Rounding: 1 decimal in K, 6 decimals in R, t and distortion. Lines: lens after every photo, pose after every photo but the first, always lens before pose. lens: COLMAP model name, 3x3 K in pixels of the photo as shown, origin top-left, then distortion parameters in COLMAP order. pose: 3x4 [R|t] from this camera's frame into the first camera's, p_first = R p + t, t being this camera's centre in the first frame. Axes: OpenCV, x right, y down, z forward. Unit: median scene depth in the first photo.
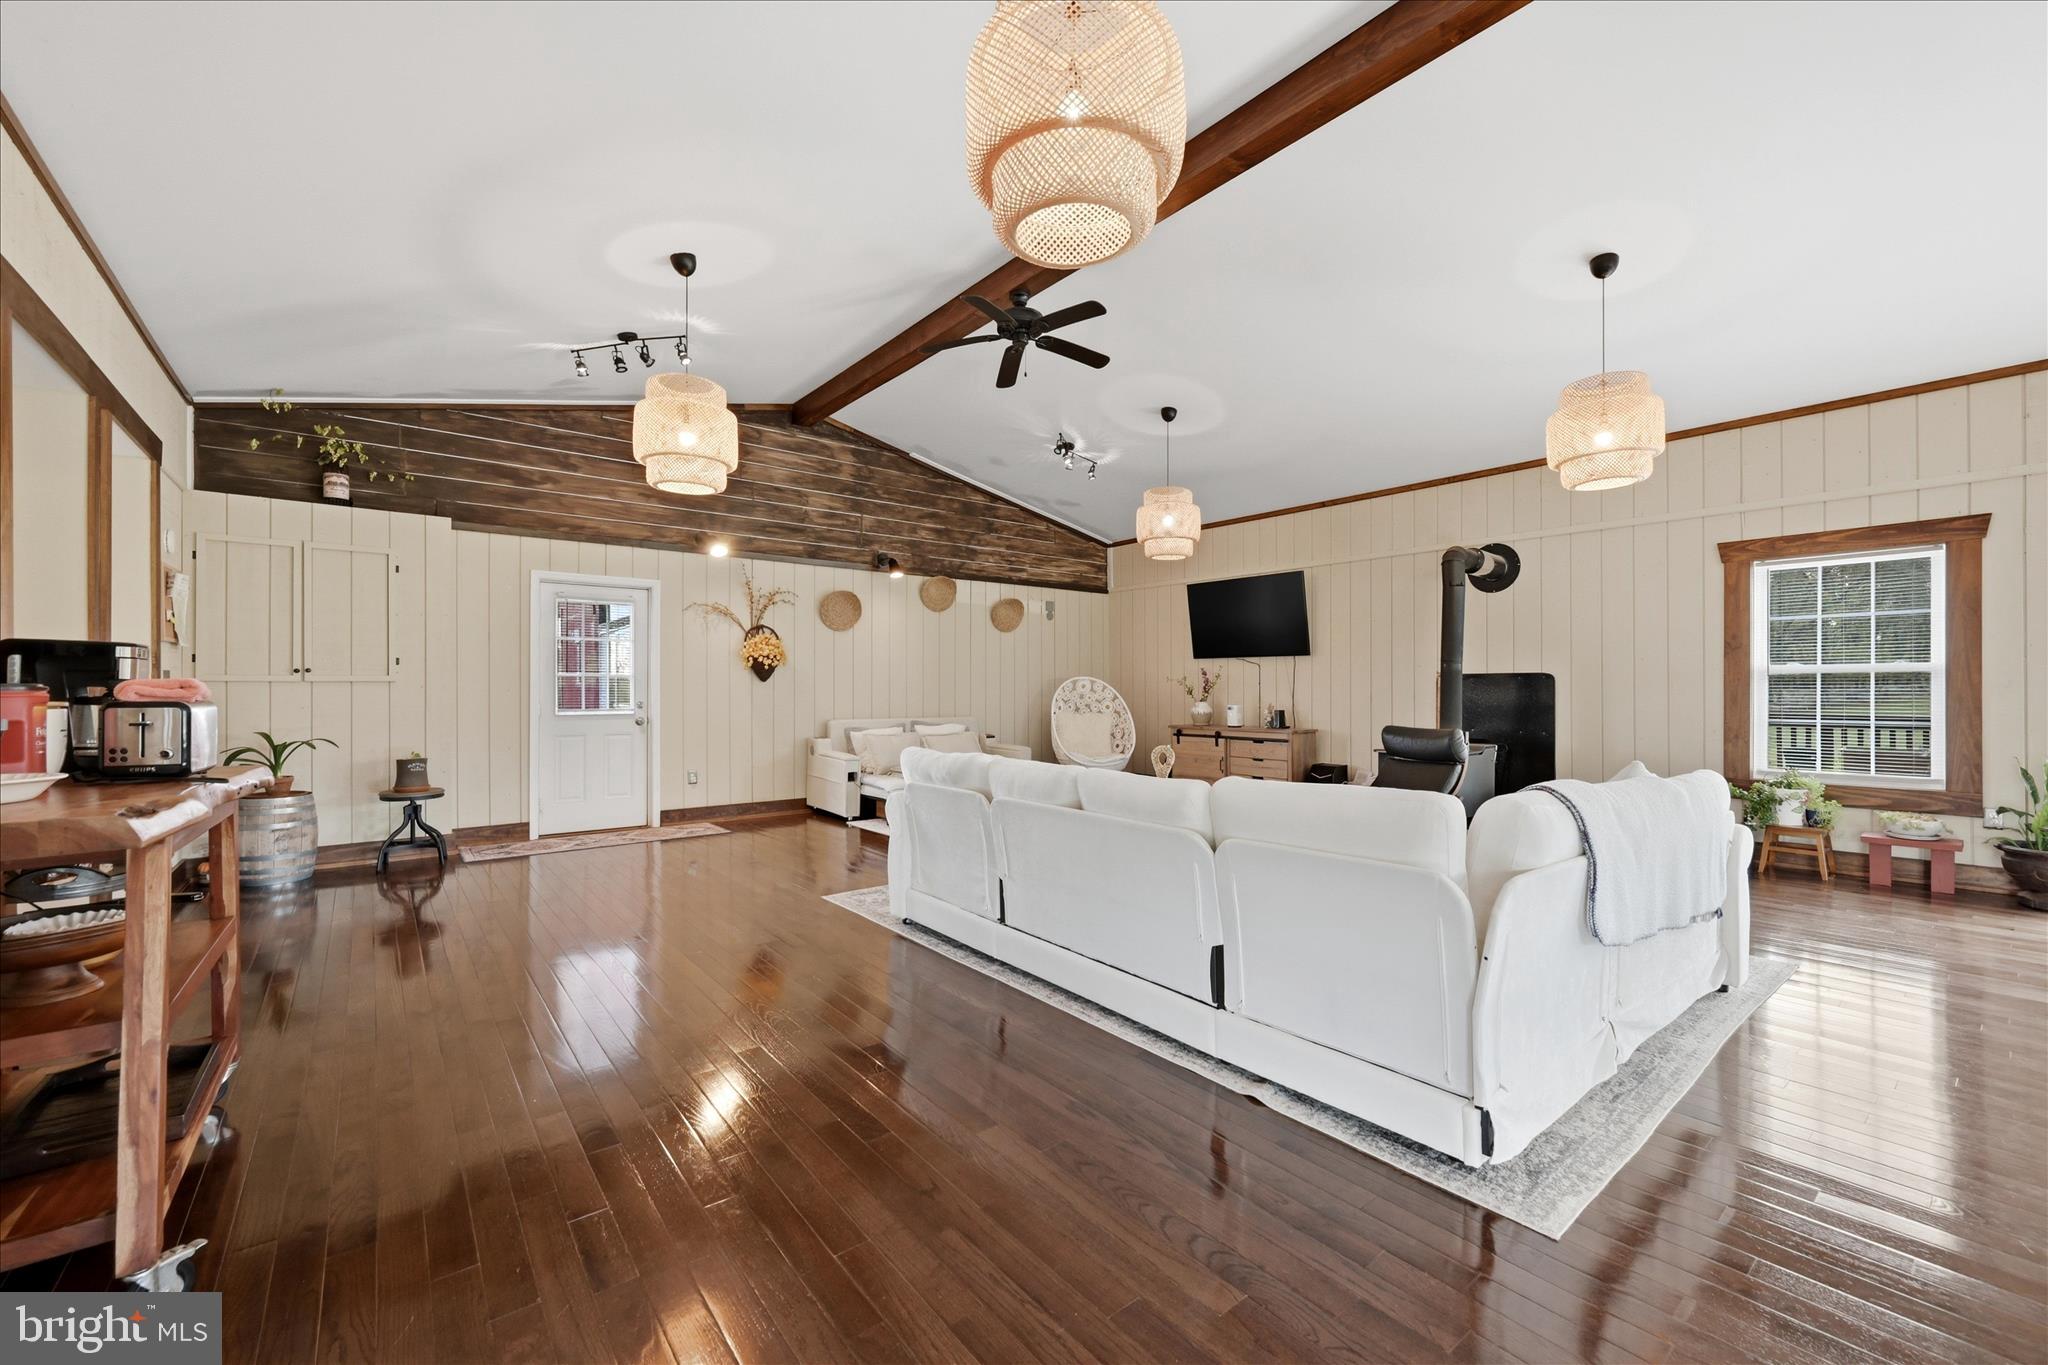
lens RADIAL K [[815.1, 0, 1024.0], [0, 815.1, 682.5], [0, 0, 1]] dist [0.000973, 0.000122]
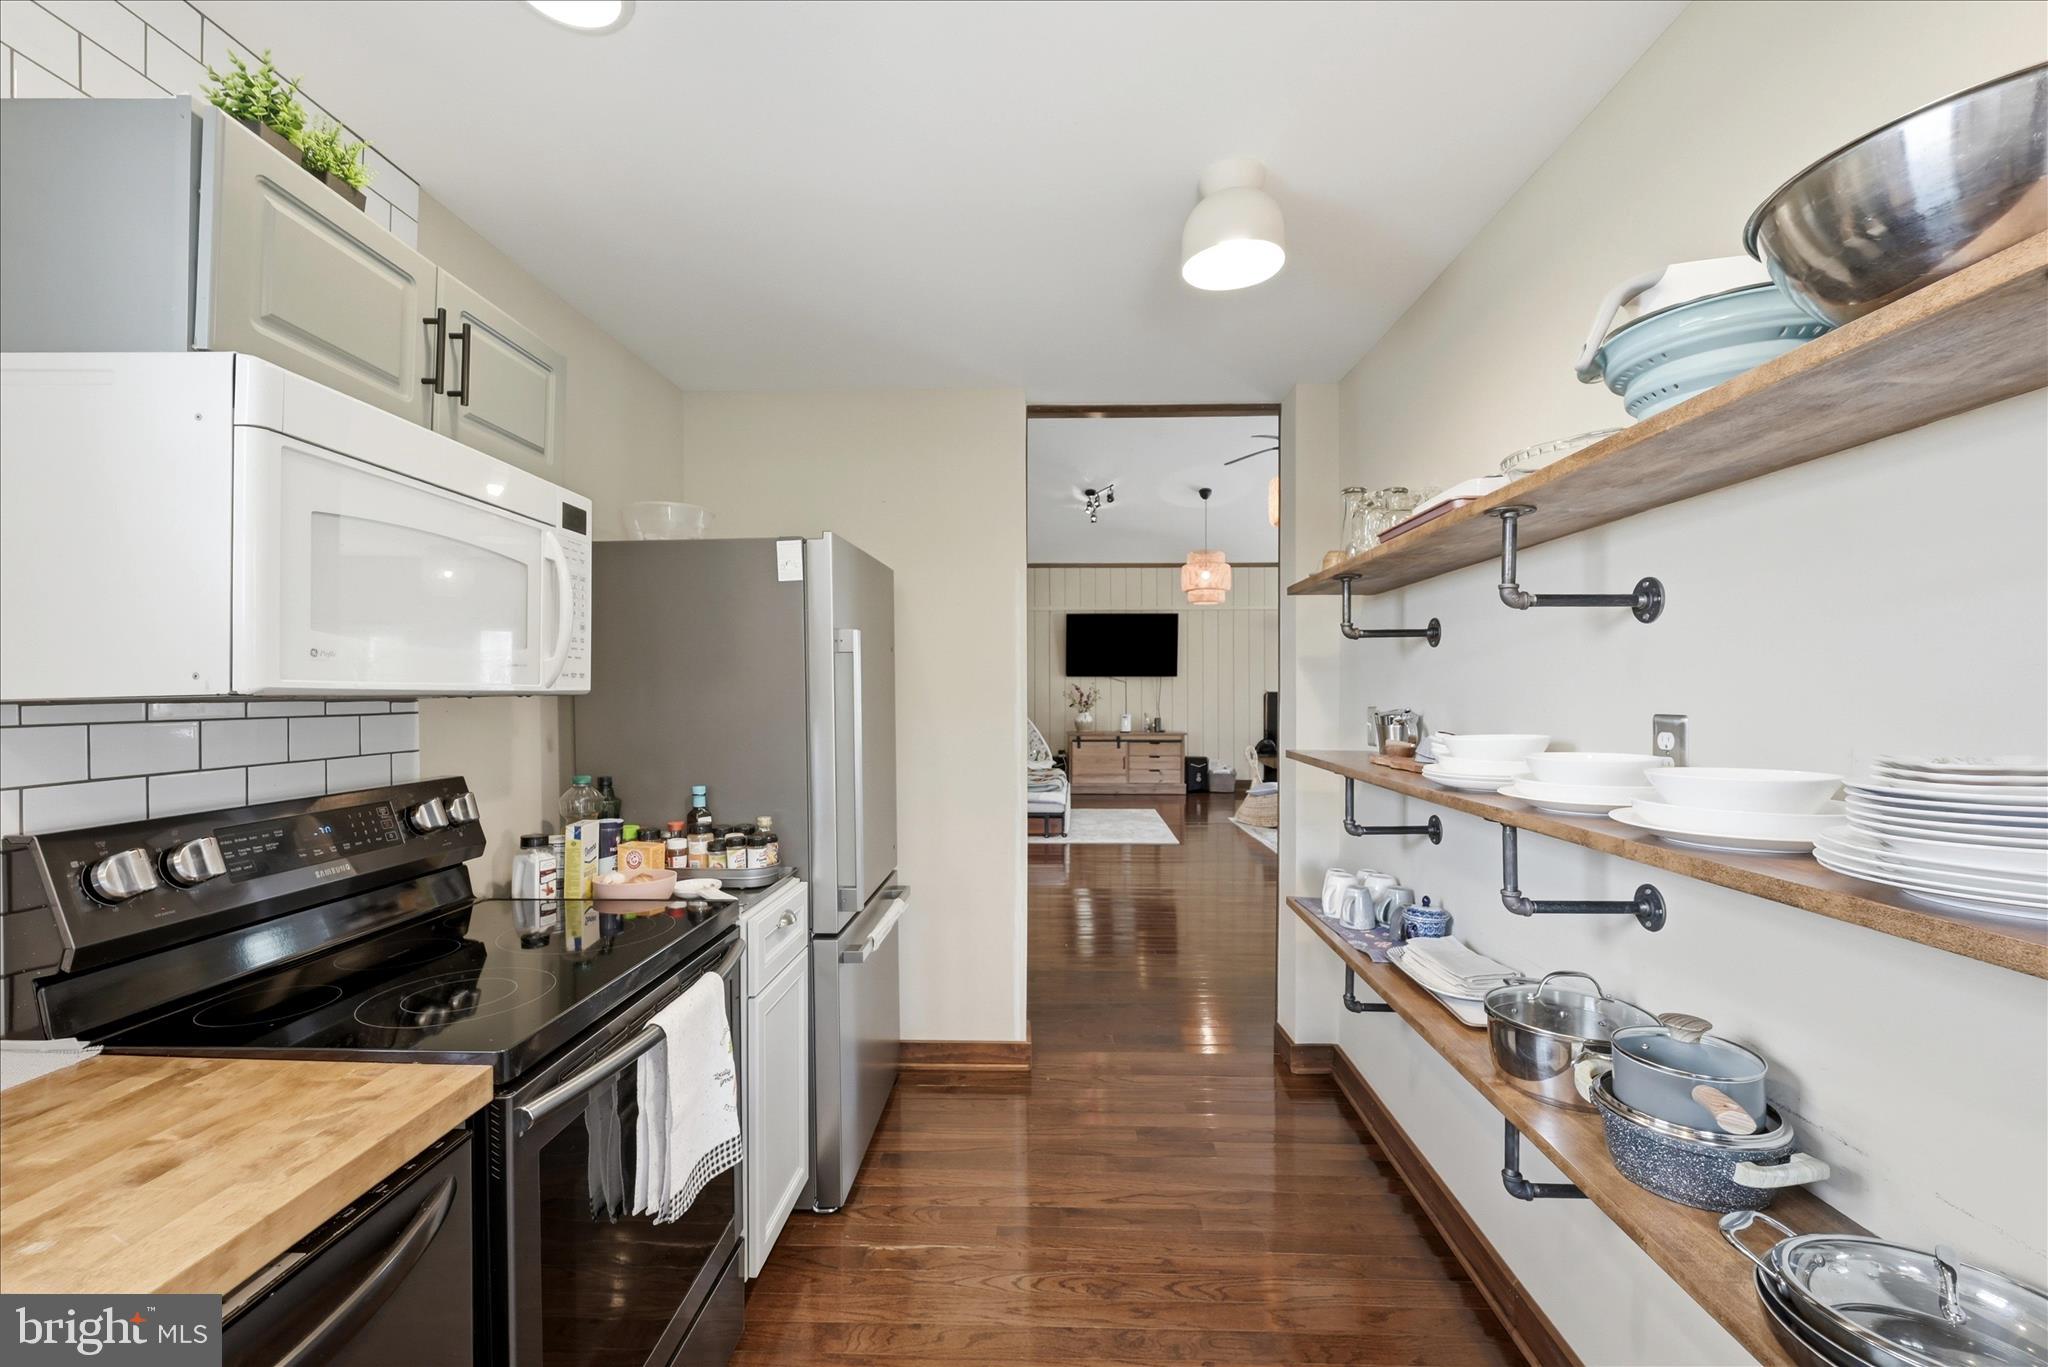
lens RADIAL K [[815.1, 0, 1024.0], [0, 815.1, 683.5], [0, 0, 1]] dist [0.000973, 0.000122]
pose [[0.658654, 0.001126, 0.752445, -0.818781], [0.006415, 0.999954, -0.007113, -0.013619], [-0.752418, 0.009512, 0.658617, 0.294155]]
